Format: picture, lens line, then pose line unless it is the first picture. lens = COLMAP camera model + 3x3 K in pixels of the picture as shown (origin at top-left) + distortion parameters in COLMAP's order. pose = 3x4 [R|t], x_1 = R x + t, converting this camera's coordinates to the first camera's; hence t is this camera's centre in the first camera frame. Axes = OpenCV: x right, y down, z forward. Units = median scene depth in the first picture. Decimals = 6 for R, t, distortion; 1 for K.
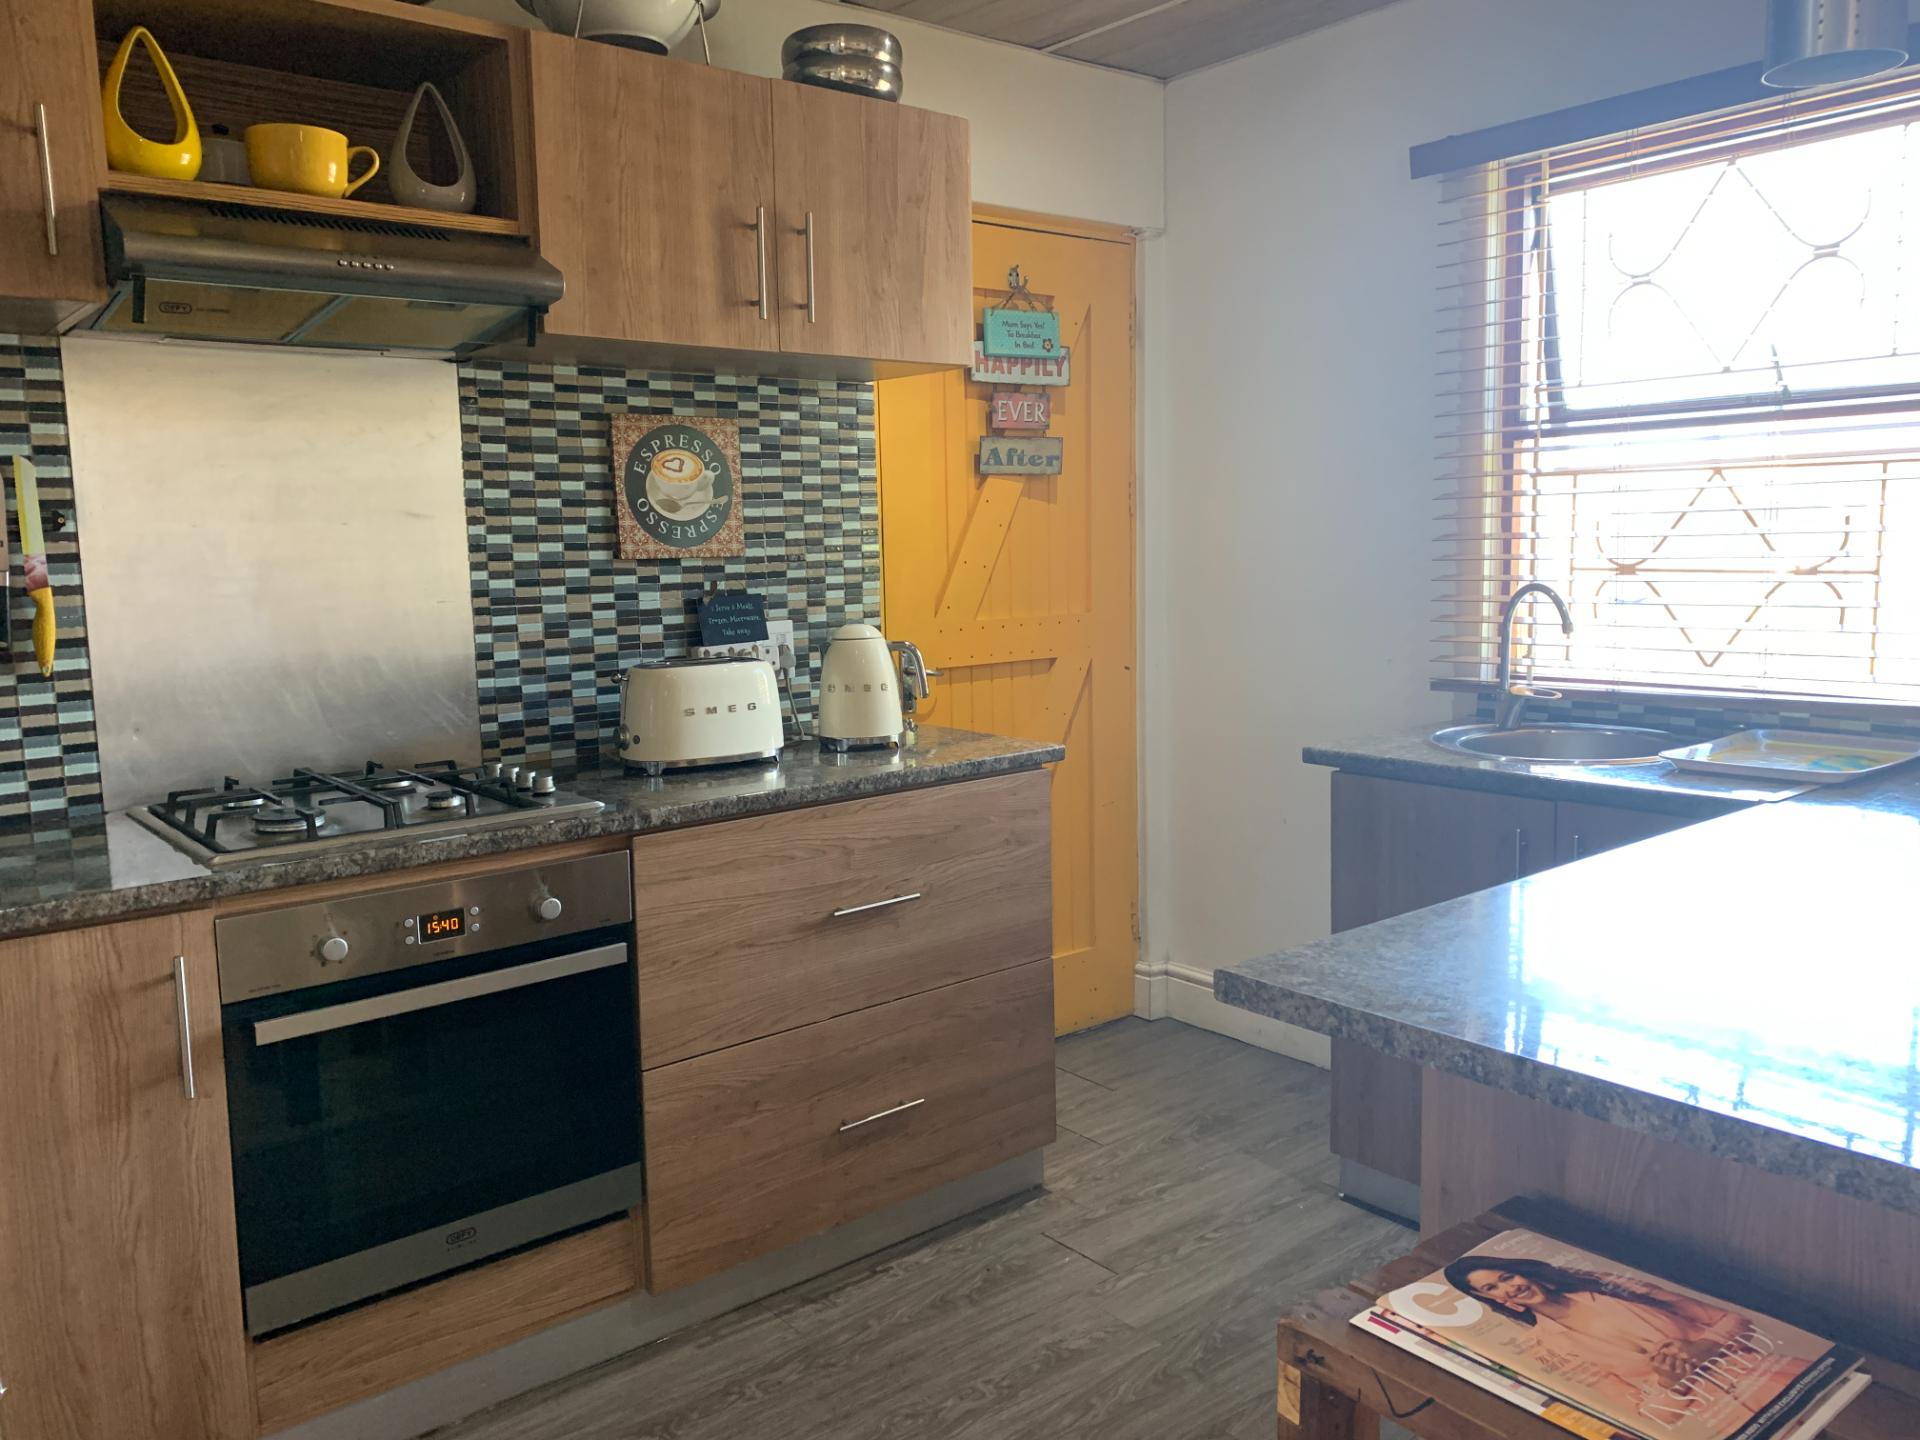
lens RADIAL K [[1464.0, 0, 956.0], [0, 1464.0, 712.4], [0, 0, 1]] dist [0.060151, -0.077071]
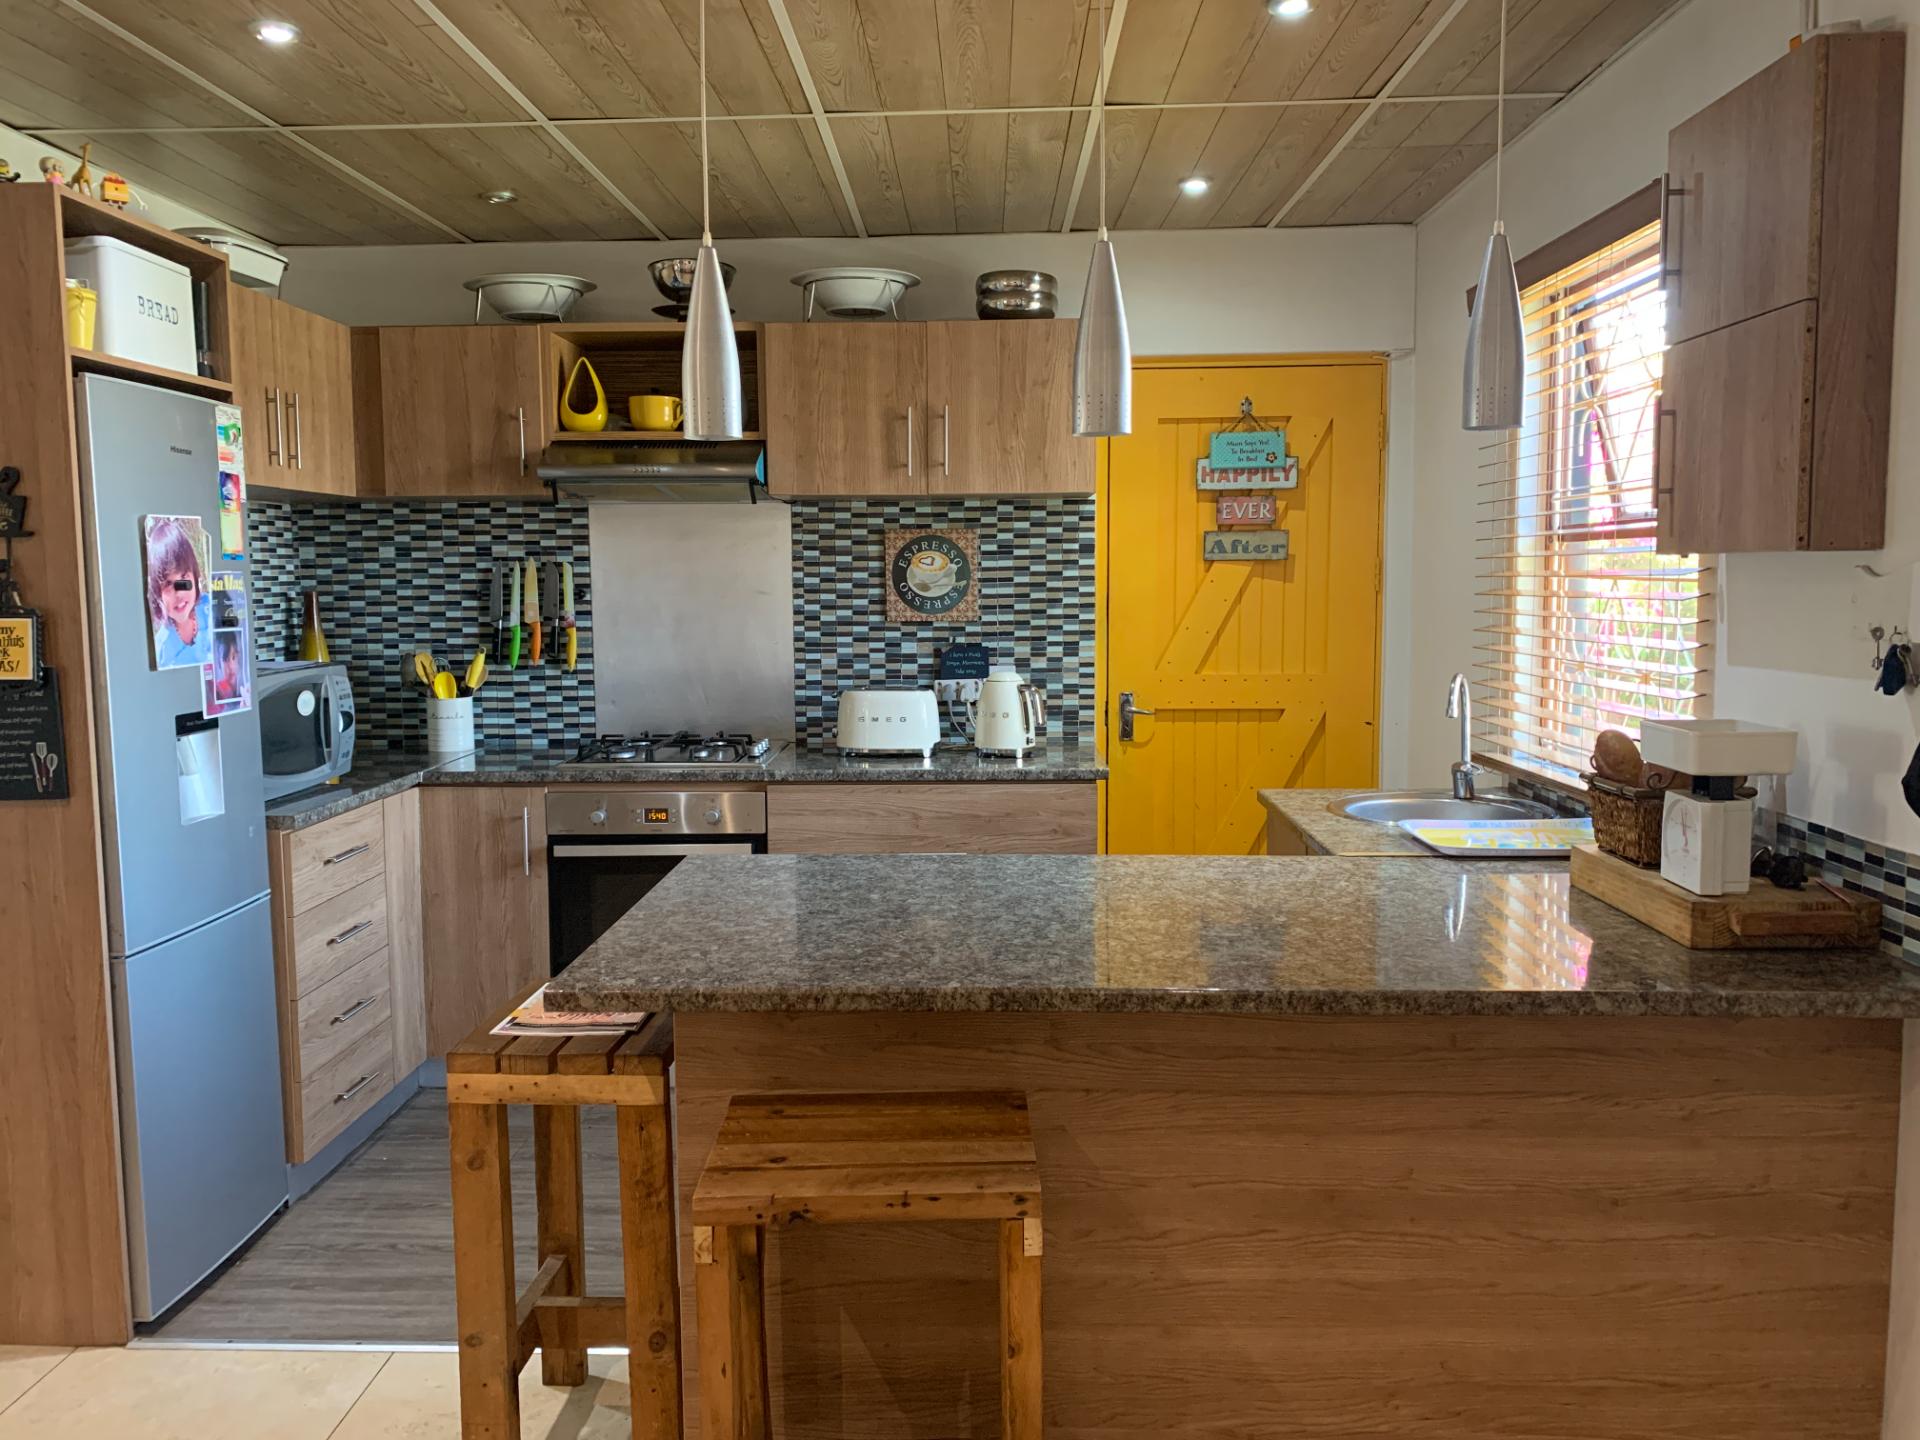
lens RADIAL K [[1464.0, 0, 953.6], [0, 1464.0, 718.1], [0, 0, 1]] dist [0.060151, -0.077071]
pose [[0.753526, 0.084179, -0.652007, 0.876680], [-0.091015, 0.995576, 0.023350, -0.045076], [0.651088, 0.041748, 0.757853, -0.138298]]
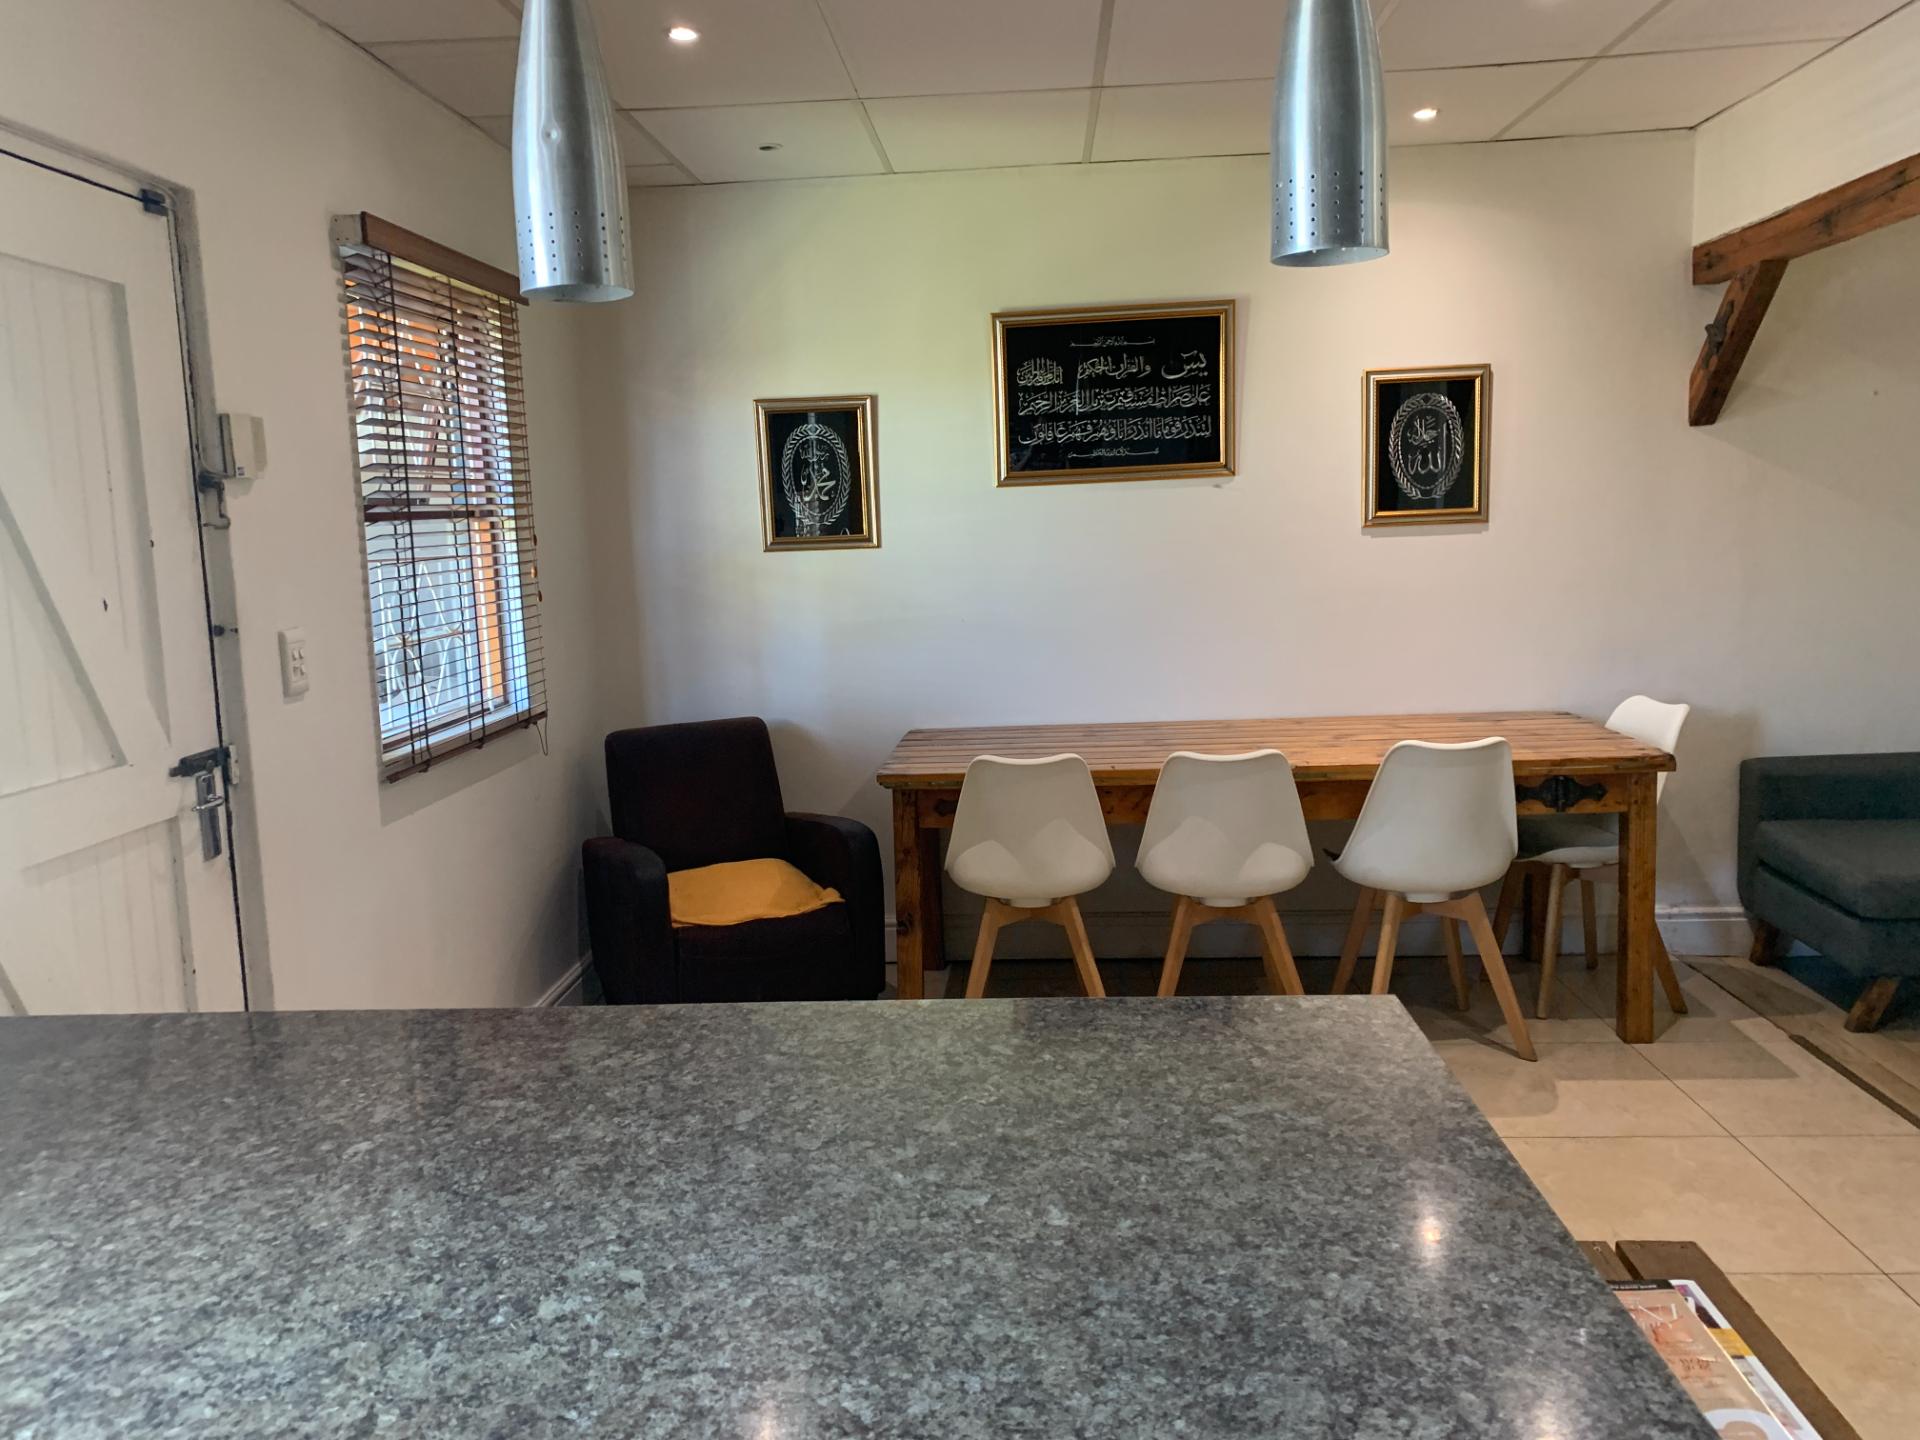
lens RADIAL K [[1464.0, 0, 942.8], [0, 1464.0, 701.8], [0, 0, 1]] dist [0.060151, -0.077071]
pose [[-0.727656, -0.034710, 0.685064, 0.022016], [0.138609, 0.970676, 0.196408, -0.144726], [-0.671792, 0.237874, -0.701507, 0.778867]]
